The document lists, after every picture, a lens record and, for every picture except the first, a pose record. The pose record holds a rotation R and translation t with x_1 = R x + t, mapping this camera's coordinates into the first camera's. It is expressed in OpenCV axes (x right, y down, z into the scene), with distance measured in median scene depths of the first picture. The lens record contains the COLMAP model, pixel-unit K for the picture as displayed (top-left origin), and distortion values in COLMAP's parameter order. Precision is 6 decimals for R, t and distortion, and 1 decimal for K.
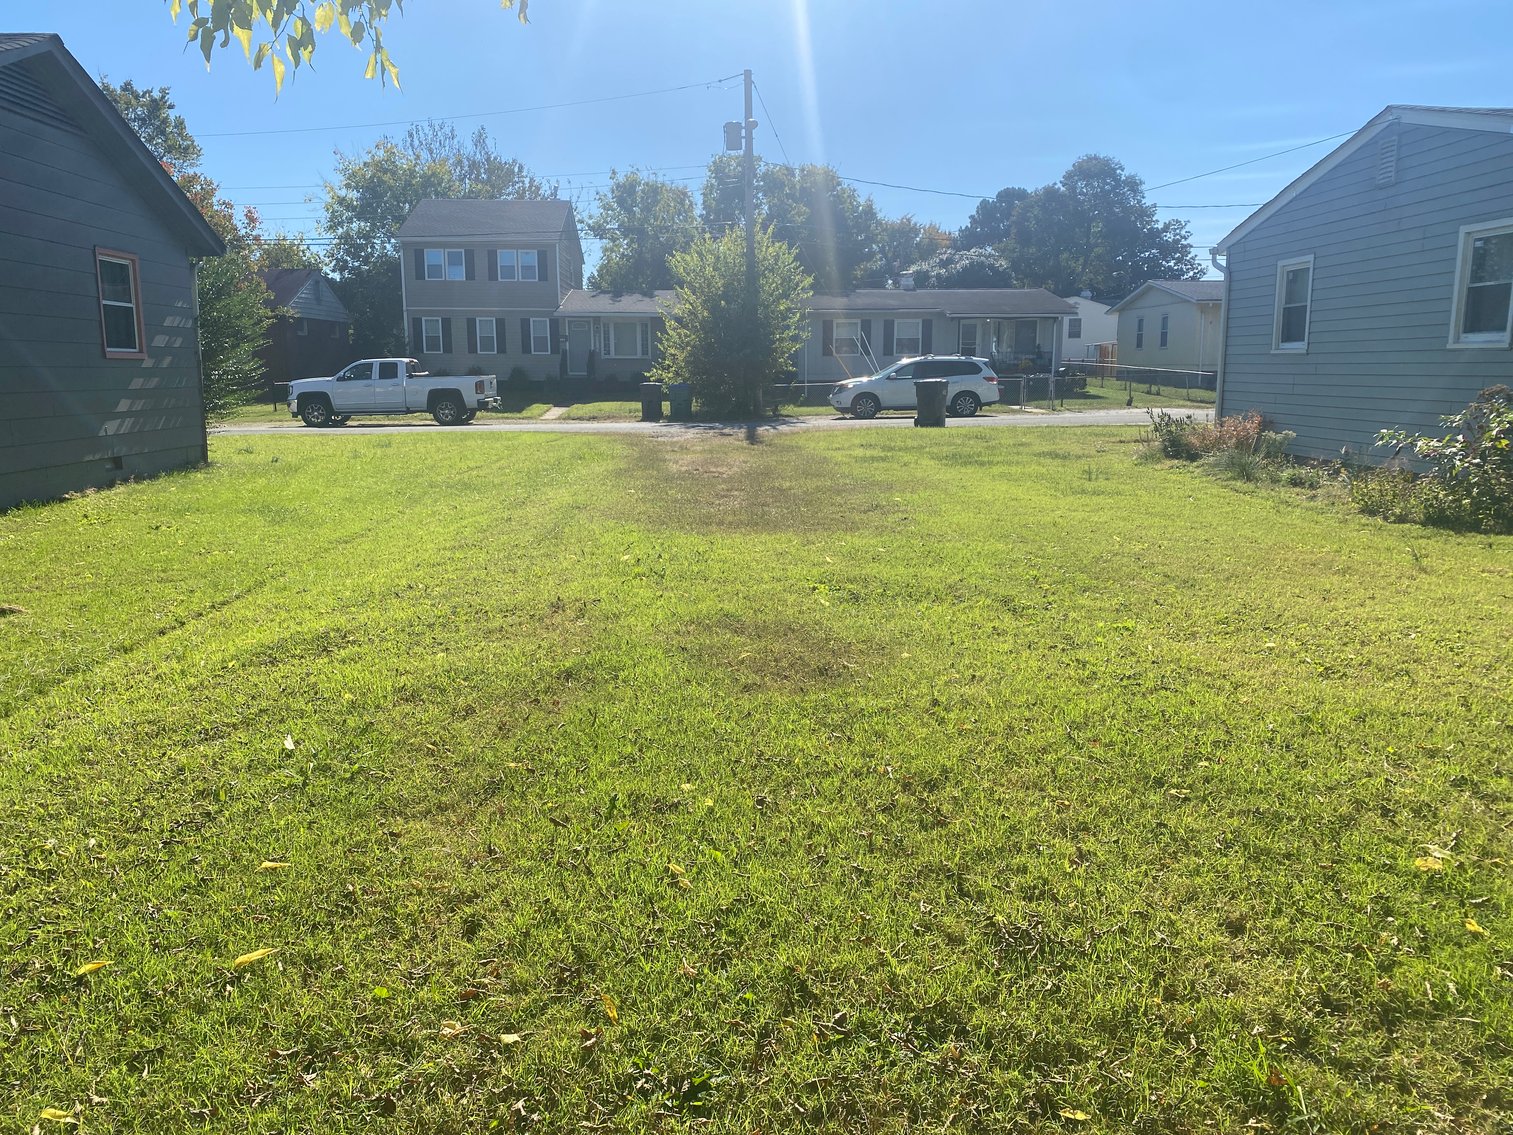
lens RADIAL K [[1158.0, 0, 752.7], [0, 1158.0, 557.7], [0, 0, 1]] dist [0.073976, -0.097641]
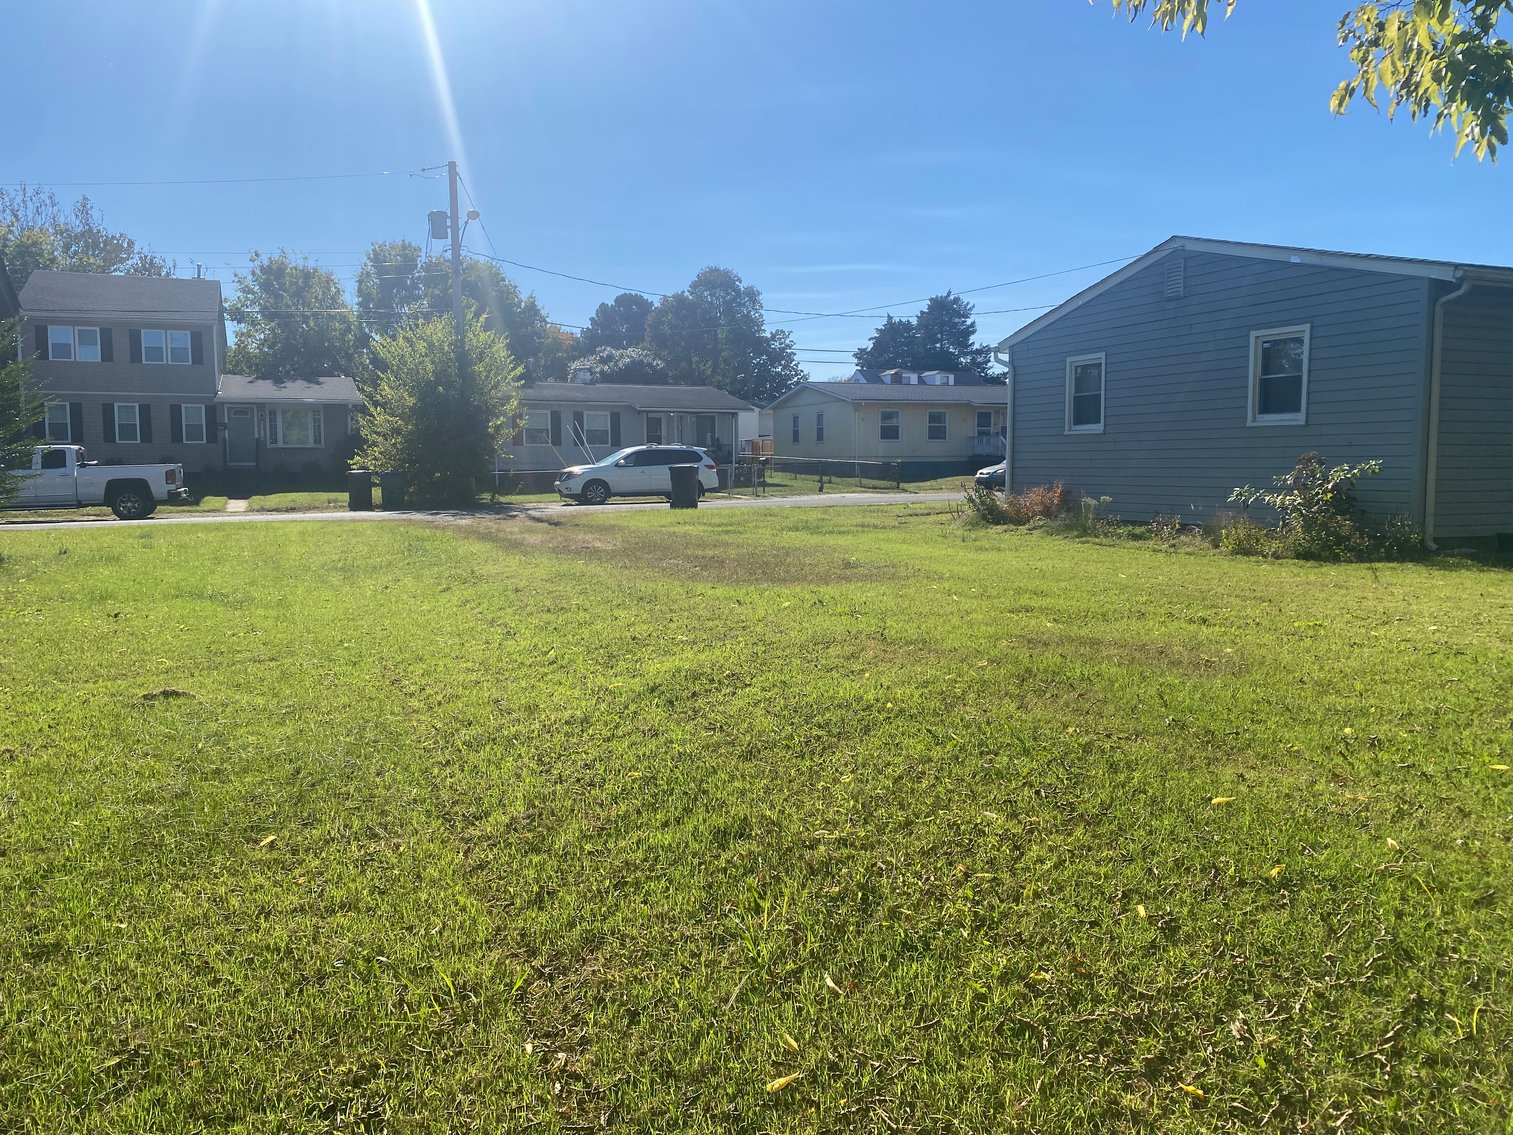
lens RADIAL K [[1158.0, 0, 763.2], [0, 1158.0, 558.7], [0, 0, 1]] dist [0.073976, -0.097641]
pose [[0.939962, -0.030839, 0.339883, -0.095289], [0.058429, 0.995746, -0.071240, 0.006699], [-0.336241, 0.086822, 0.937766, 0.002137]]
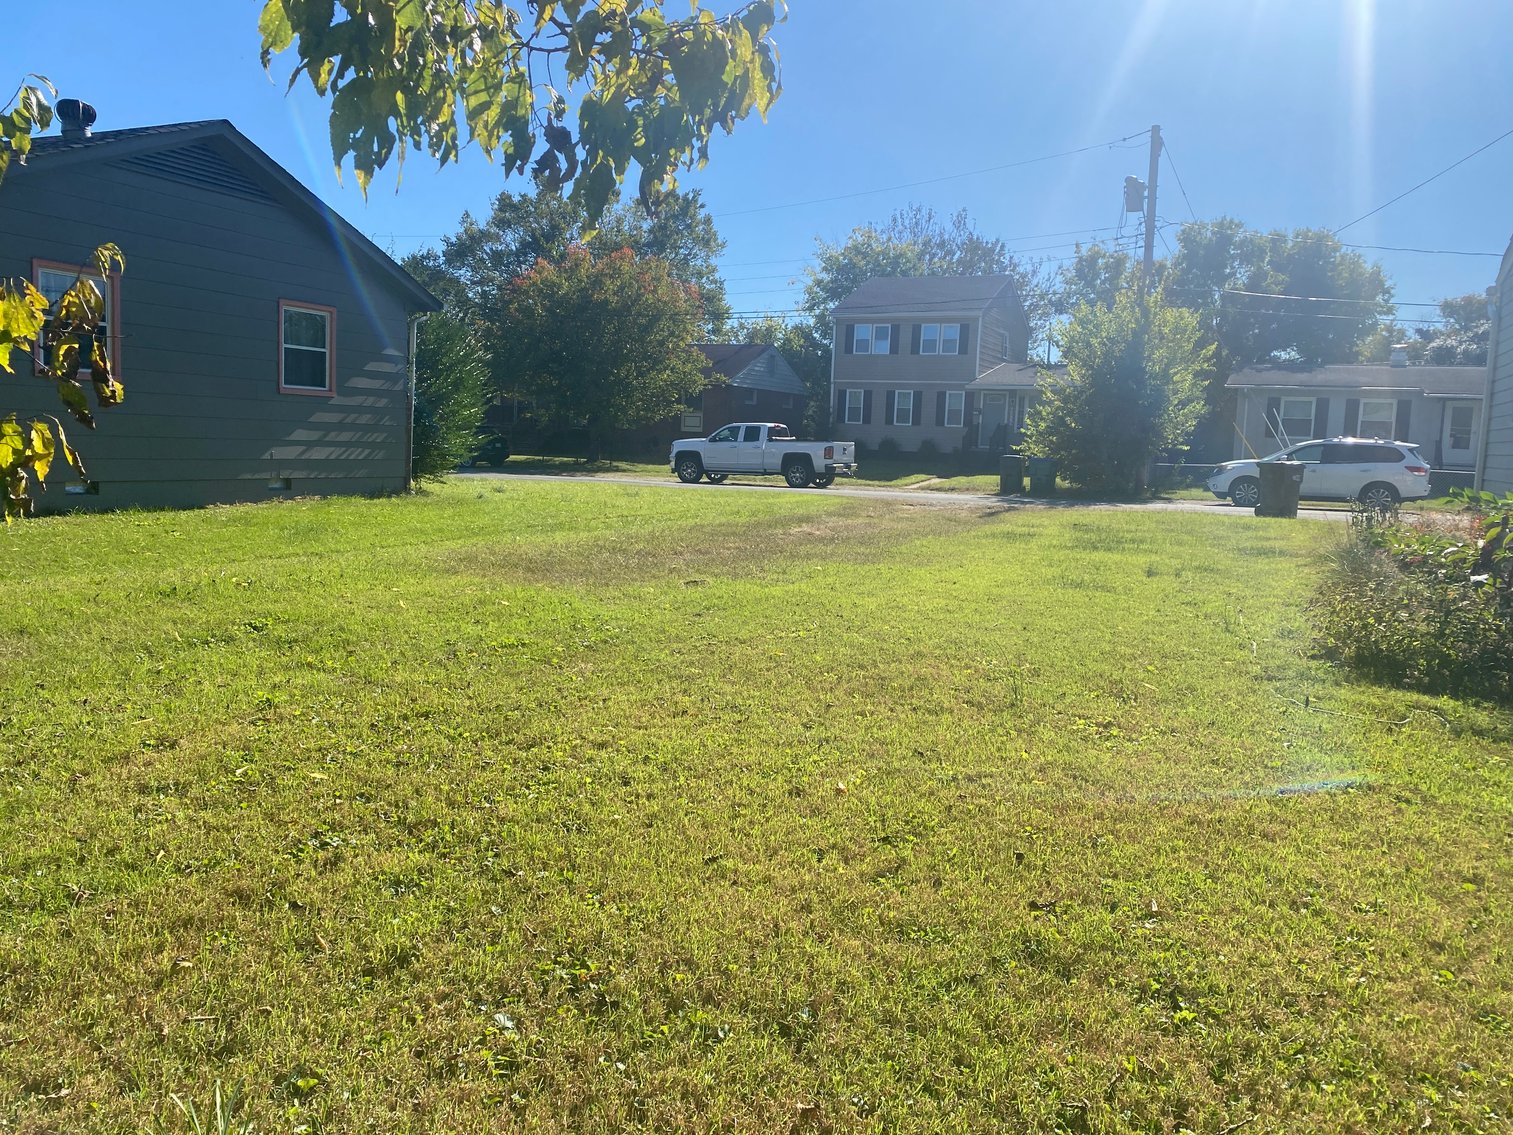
lens RADIAL K [[1158.0, 0, 761.1], [0, 1158.0, 570.0], [0, 0, 1]] dist [0.073976, -0.097641]
pose [[0.895133, 0.087698, -0.437088, 0.138452], [-0.113132, 0.993050, -0.032442, -0.003660], [0.431205, 0.078488, 0.898833, 0.057030]]
